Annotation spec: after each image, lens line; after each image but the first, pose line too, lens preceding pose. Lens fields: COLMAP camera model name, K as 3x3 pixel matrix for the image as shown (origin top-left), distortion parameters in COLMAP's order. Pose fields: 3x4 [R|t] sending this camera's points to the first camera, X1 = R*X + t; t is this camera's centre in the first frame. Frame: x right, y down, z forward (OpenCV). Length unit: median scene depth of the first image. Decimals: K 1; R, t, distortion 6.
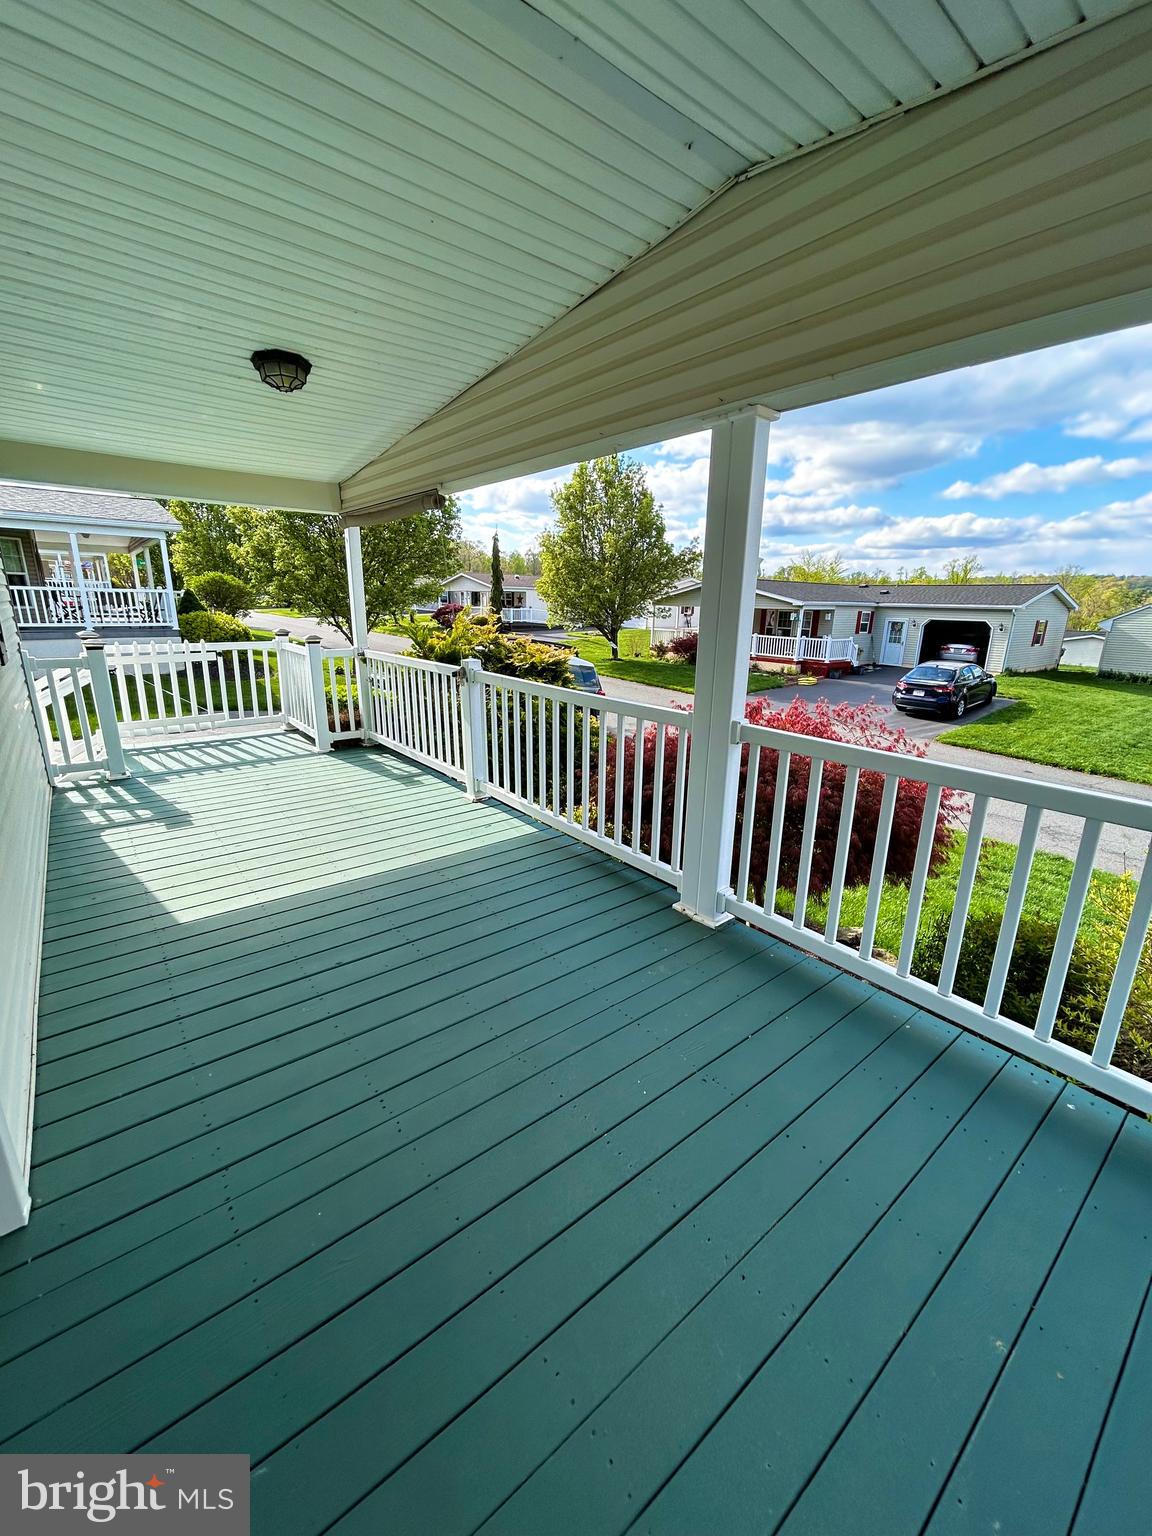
lens RADIAL K [[611.4, 0, 576.0], [0, 611.4, 768.0], [0, 0, 1]] dist [-0.000447, 0.000014]
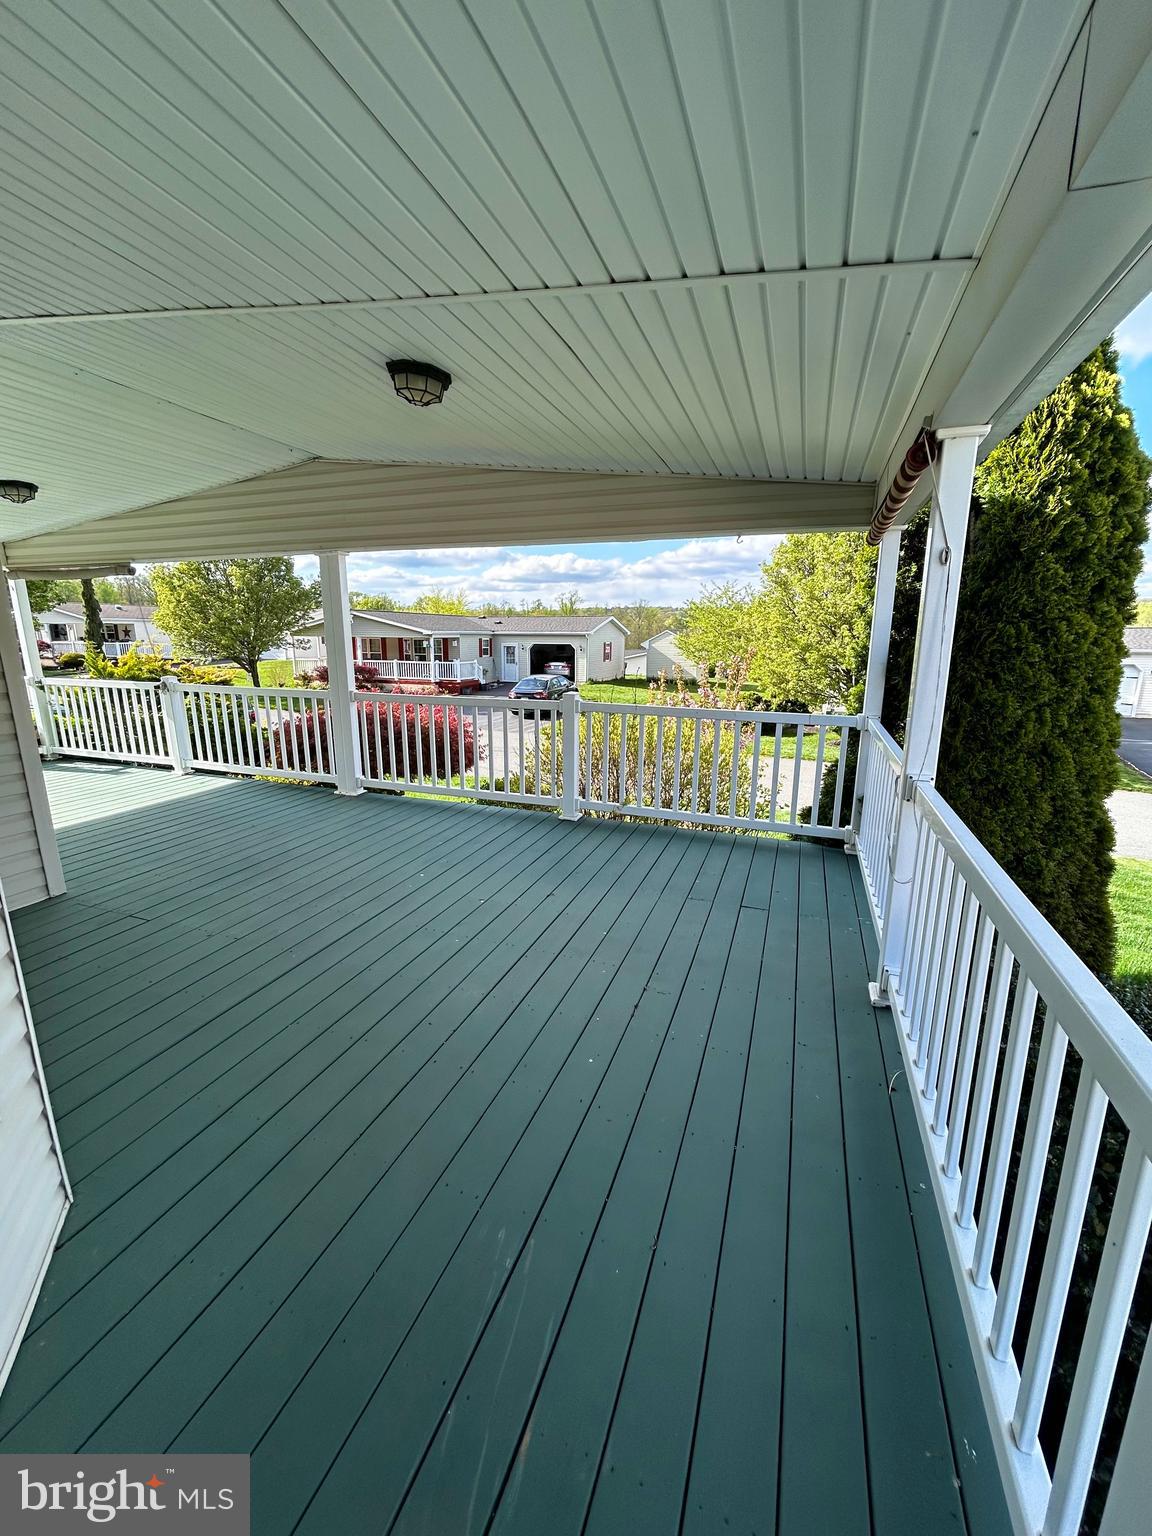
lens RADIAL K [[619.6, 0, 576.0], [0, 619.6, 768.0], [0, 0, 1]] dist [-0.000584, -0.000036]
pose [[0.854284, -0.124859, 0.504588, -0.019446], [0.148684, 0.988860, -0.007036, 0.032482], [-0.498088, 0.081035, 0.863332, -0.125000]]
